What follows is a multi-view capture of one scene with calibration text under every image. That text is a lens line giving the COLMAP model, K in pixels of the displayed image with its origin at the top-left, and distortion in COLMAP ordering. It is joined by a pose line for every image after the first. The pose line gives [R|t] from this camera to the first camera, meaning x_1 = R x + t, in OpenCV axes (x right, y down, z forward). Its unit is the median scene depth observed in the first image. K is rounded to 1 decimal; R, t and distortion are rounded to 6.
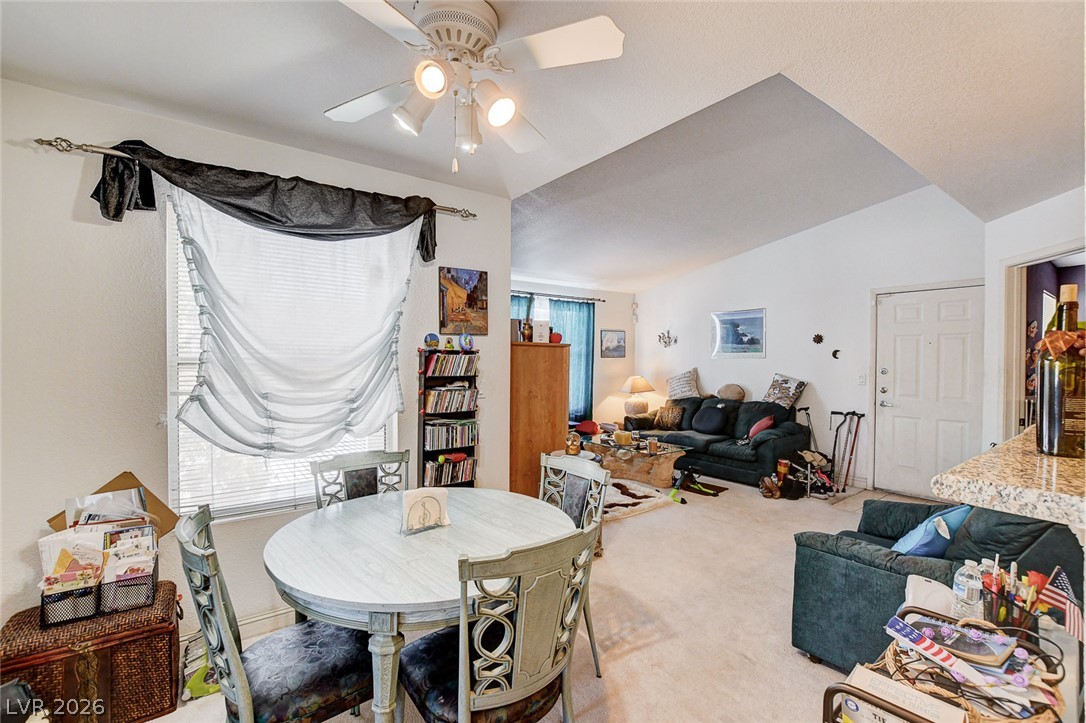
lens RADIAL K [[473.8, 0, 545.9], [0, 473.8, 365.8], [0, 0, 1]] dist [-0.021262, -0.000126]
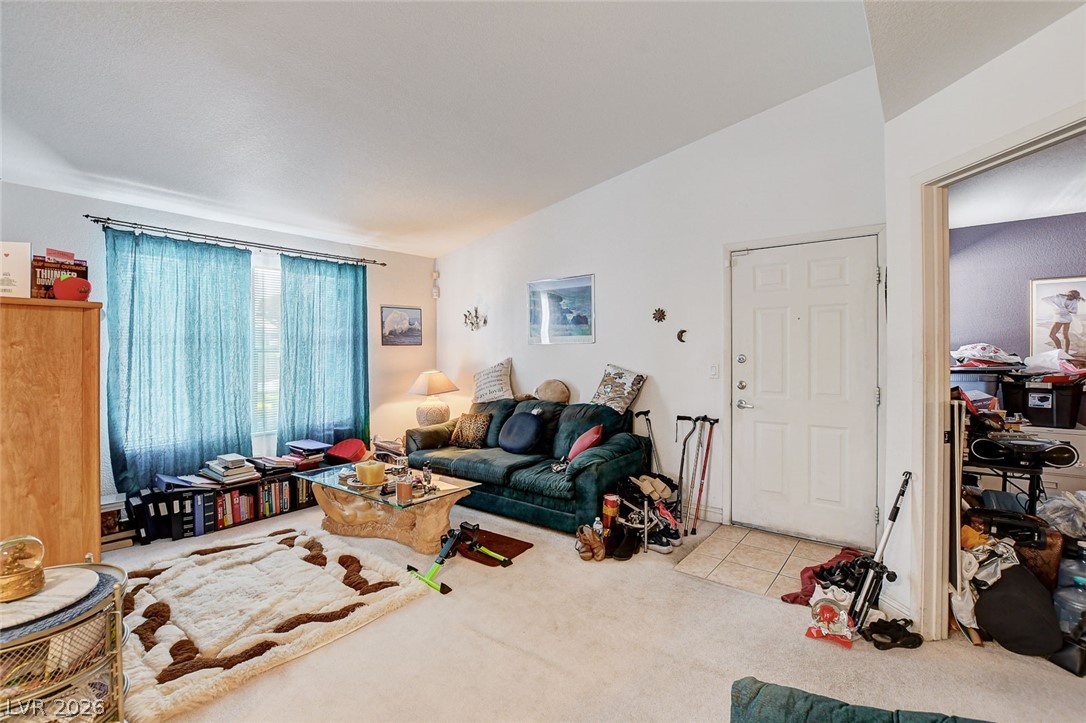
lens RADIAL K [[486.3, 0, 545.0], [0, 486.3, 355.7], [0, 0, 1]] dist [-0.037564, 0.007534]
pose [[0.965364, -0.011678, 0.260645, 0.249133], [0.013267, 0.999903, -0.004339, 0.006291], [-0.260569, 0.007647, 0.965425, 0.380755]]
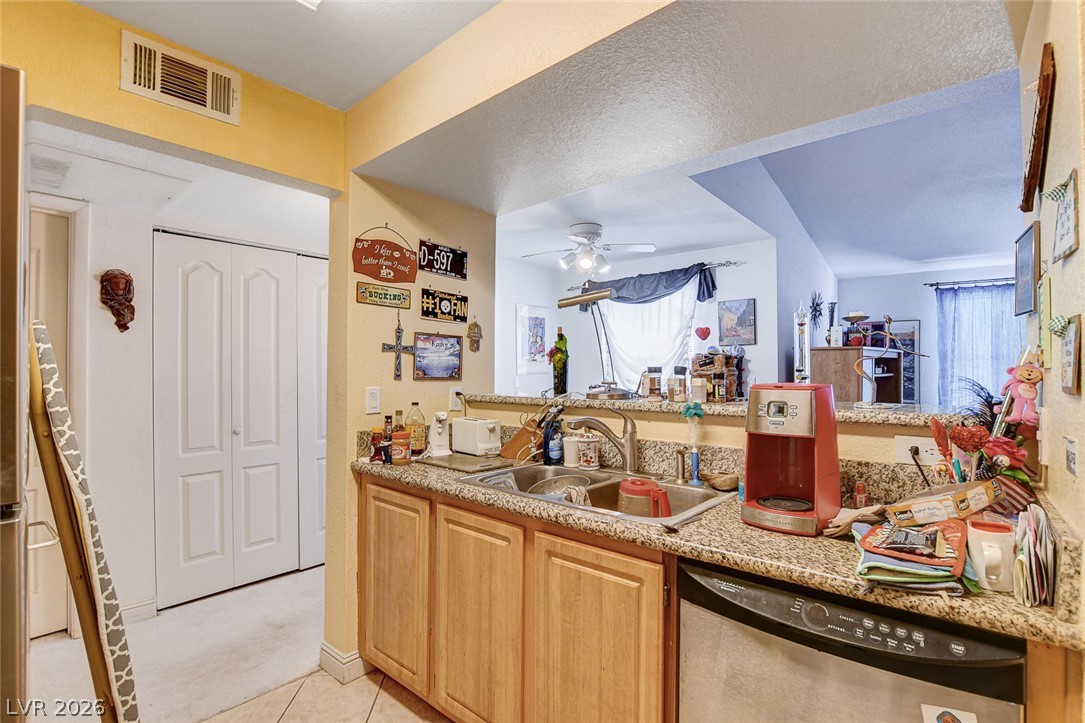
lens RADIAL K [[508.0, 0, 544.9], [0, 508.0, 362.4], [0, 0, 1]] dist [-0.032035, 0.000141]
pose [[0.220708, -0.017414, -0.975184, 0.751956], [-0.012082, 0.999715, -0.020587, 0.015903], [0.975265, 0.016326, 0.220435, 0.057297]]
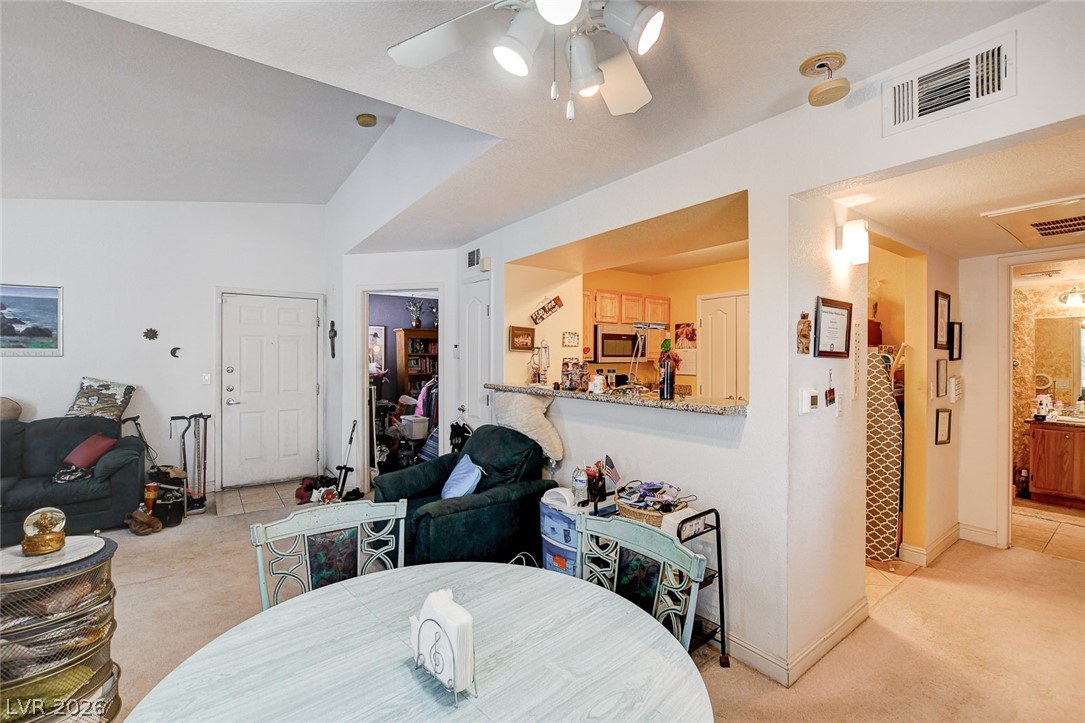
lens RADIAL K [[476.5, 0, 543.9], [0, 476.5, 362.8], [0, 0, 1]] dist [-0.029508, 0.007225]
pose [[0.011405, -0.014901, 0.999824, -0.296110], [0.012389, 0.999814, 0.014759, -0.010453], [-0.999858, 0.012218, 0.011587, 0.323684]]
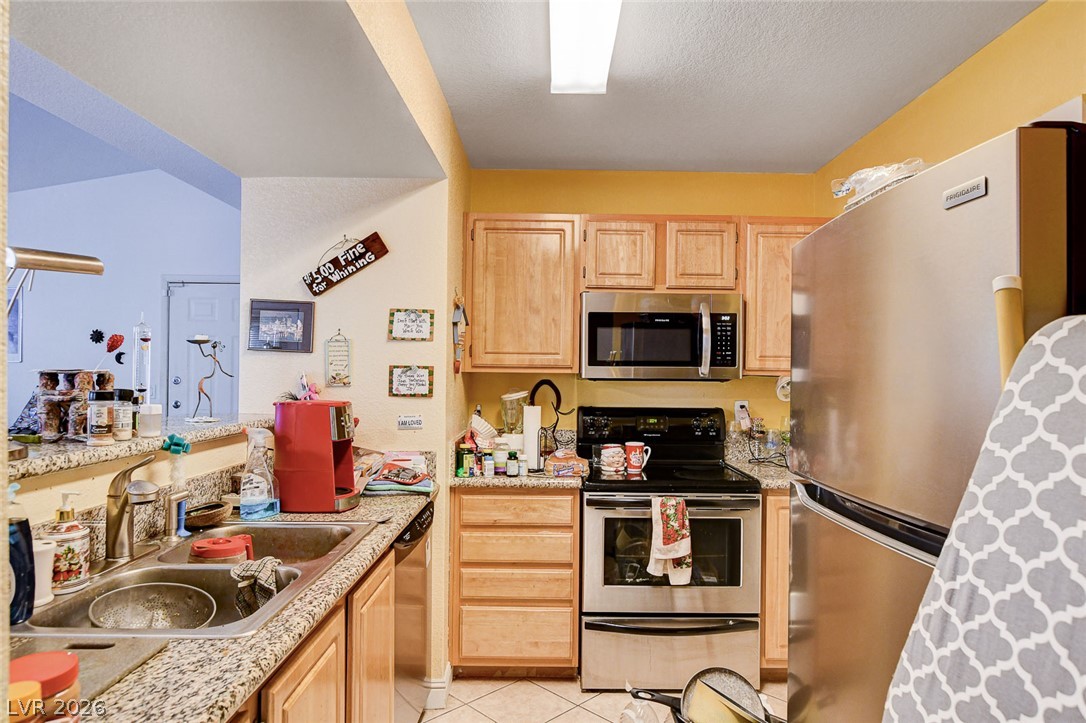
lens RADIAL K [[647.3, 0, 546.0], [0, 647.3, 367.7], [0, 0, 1]] dist [-0.022318, 0.013581]
pose [[0.603862, 0.004547, 0.797076, 0.241207], [0.003612, 0.999958, -0.008441, 0.001483], [-0.797081, 0.007976, 0.603820, -0.153881]]
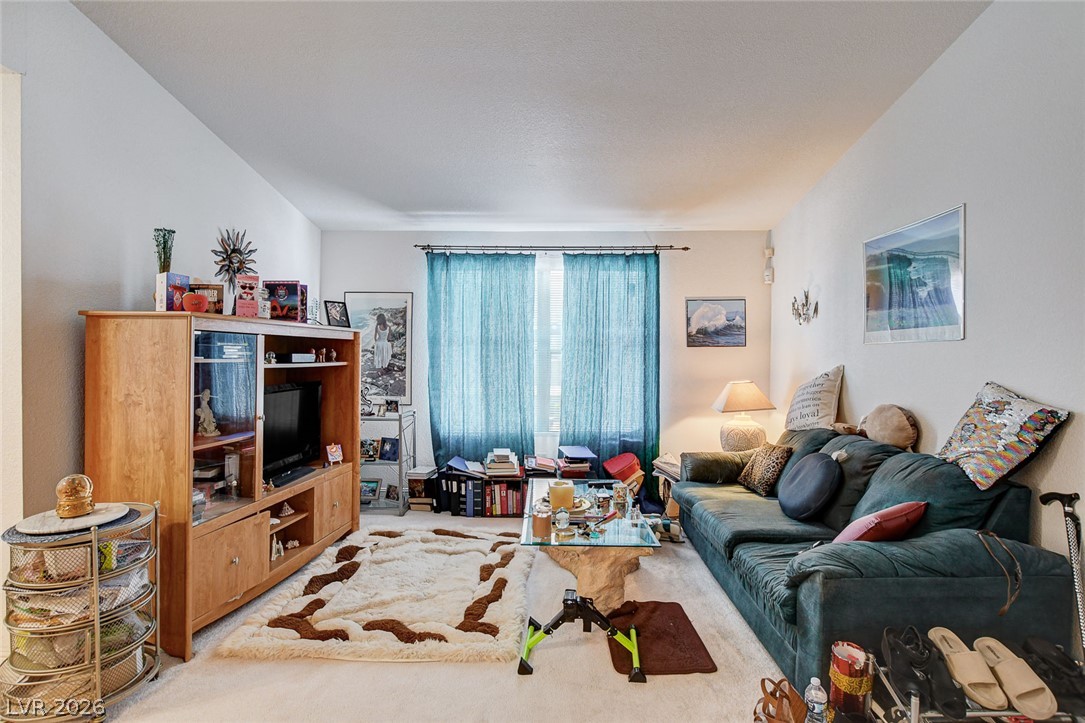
lens RADIAL K [[517.7, 0, 545.9], [0, 517.7, 360.5], [0, 0, 1]] dist [-0.017308, 0.000598]
pose [[0.784289, 0.006395, -0.620363, 0.574247], [-0.011452, 0.999926, -0.004171, 0.006374], [0.620290, 0.010376, 0.784304, 0.610942]]
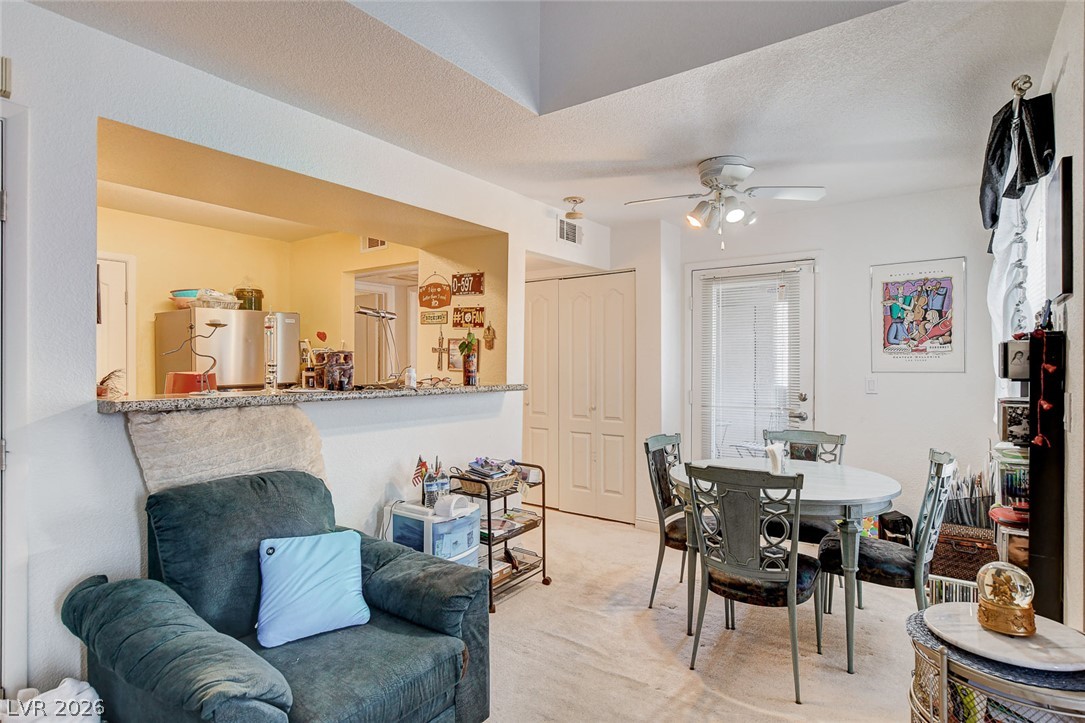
lens RADIAL K [[562.6, 0, 544.9], [0, 562.6, 363.4], [0, 0, 1]] dist [-0.011788, 0.001033]
pose [[-0.957914, -0.006418, -0.286984, 0.330360], [-0.011150, 0.999827, 0.014859, -0.000449], [0.286839, 0.017434, -0.957820, 0.889198]]
